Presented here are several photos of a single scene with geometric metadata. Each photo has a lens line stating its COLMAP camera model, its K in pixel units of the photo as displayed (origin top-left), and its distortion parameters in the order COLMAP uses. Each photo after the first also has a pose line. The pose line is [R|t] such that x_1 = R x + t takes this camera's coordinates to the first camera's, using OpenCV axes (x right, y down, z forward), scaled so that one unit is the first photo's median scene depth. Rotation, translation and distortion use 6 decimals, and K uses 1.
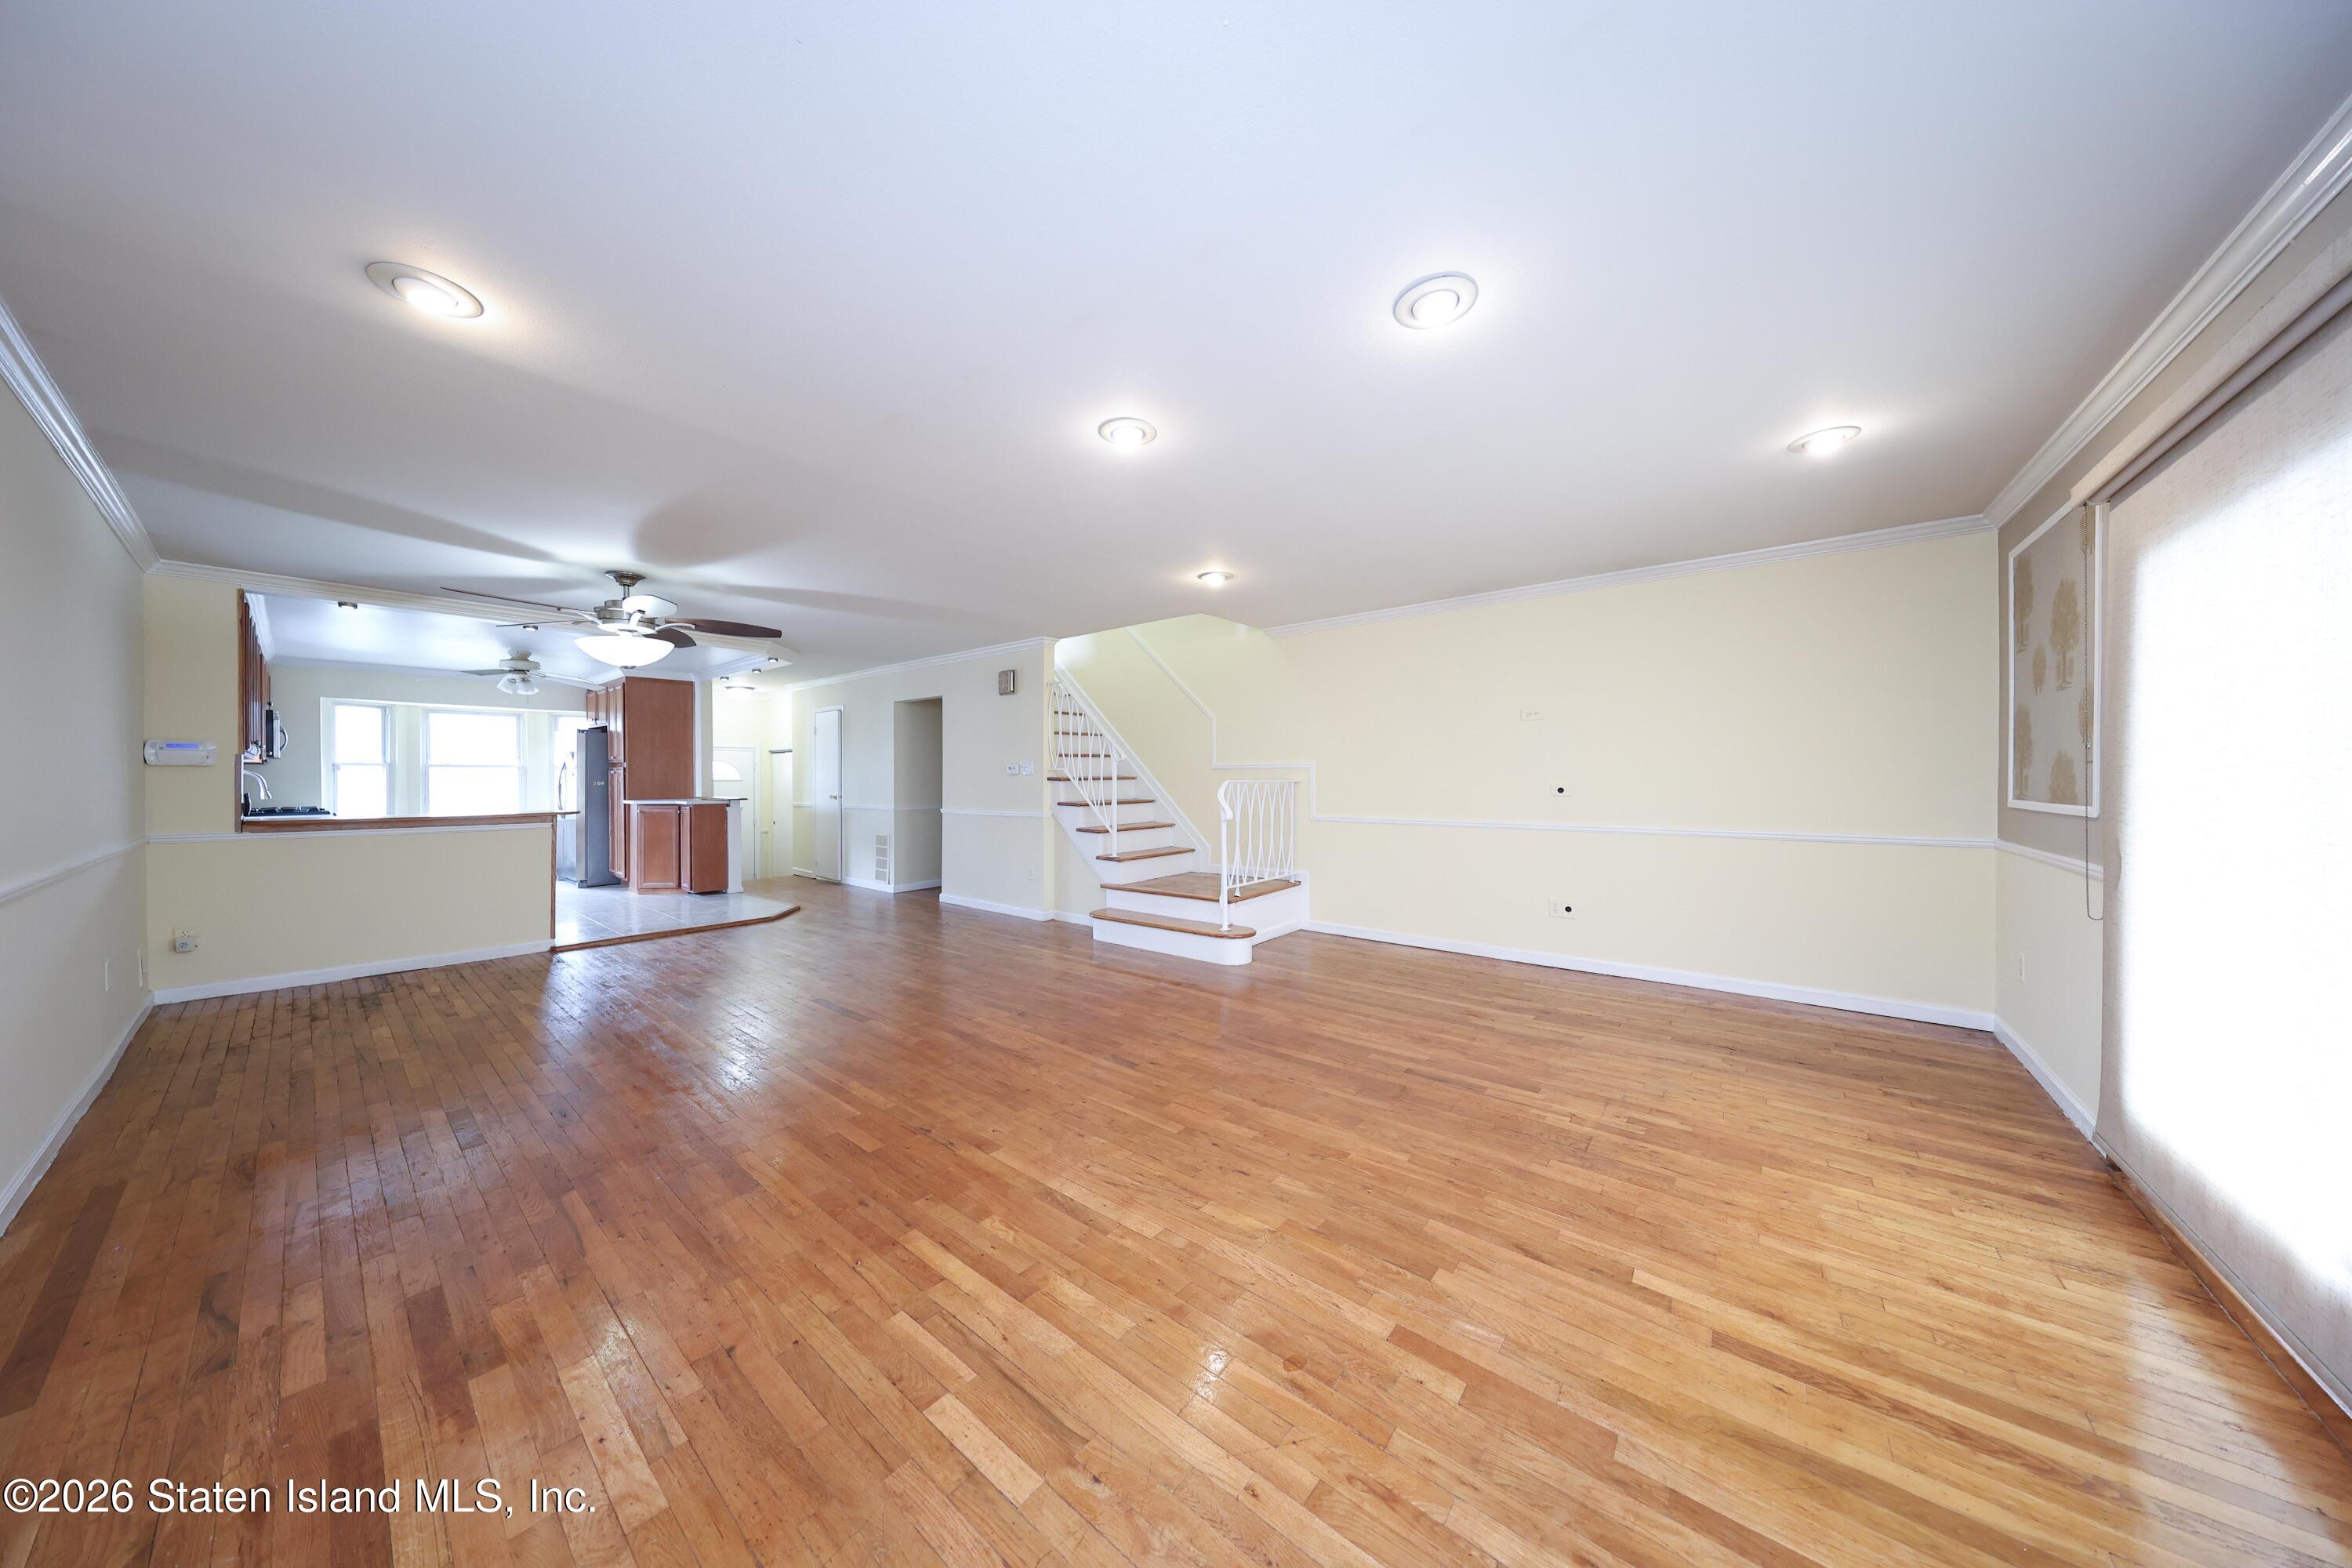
lens RADIAL K [[683.7, 0, 1176.0], [0, 683.7, 784.0], [0, 0, 1]] dist [-0.000930, -0.000063]
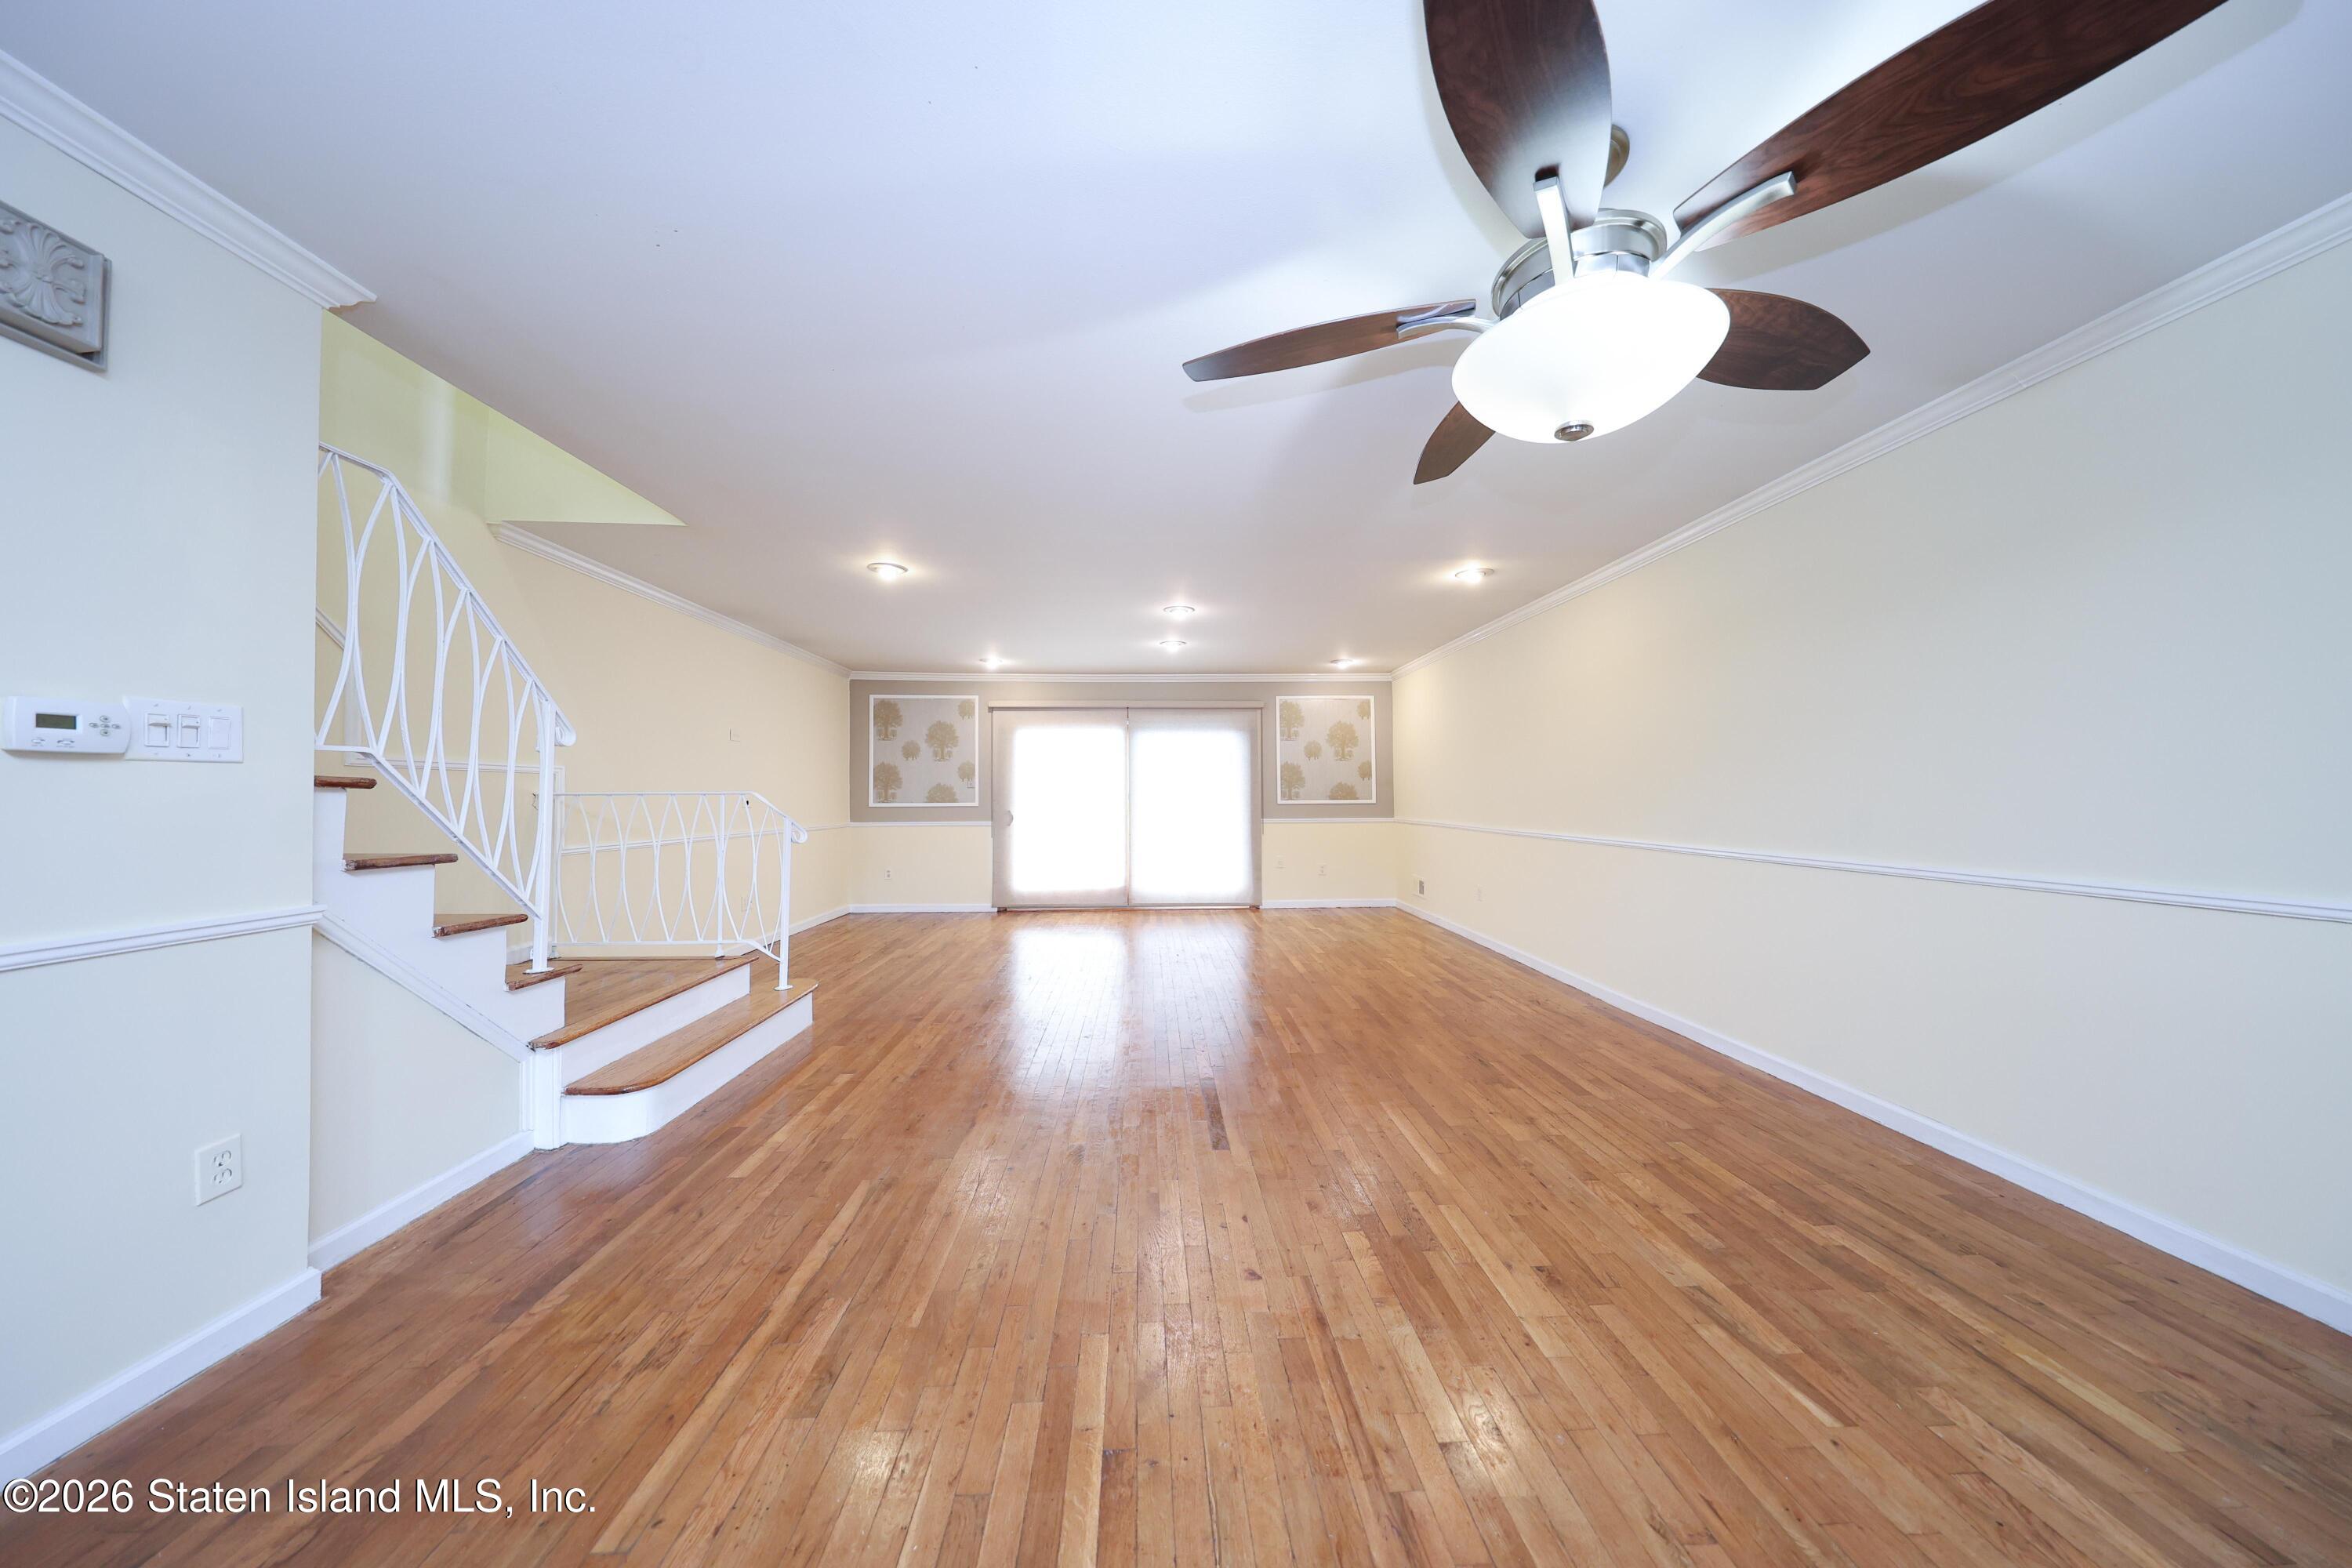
lens RADIAL K [[683.7, 0, 1176.0], [0, 683.7, 784.0], [0, 0, 1]] dist [-0.000930, -0.000063]
pose [[-0.639092, 0.016599, 0.768951, -2.025670], [0.014216, 0.999851, -0.009769, 0.010373], [-0.768999, 0.004688, -0.639233, 2.965145]]
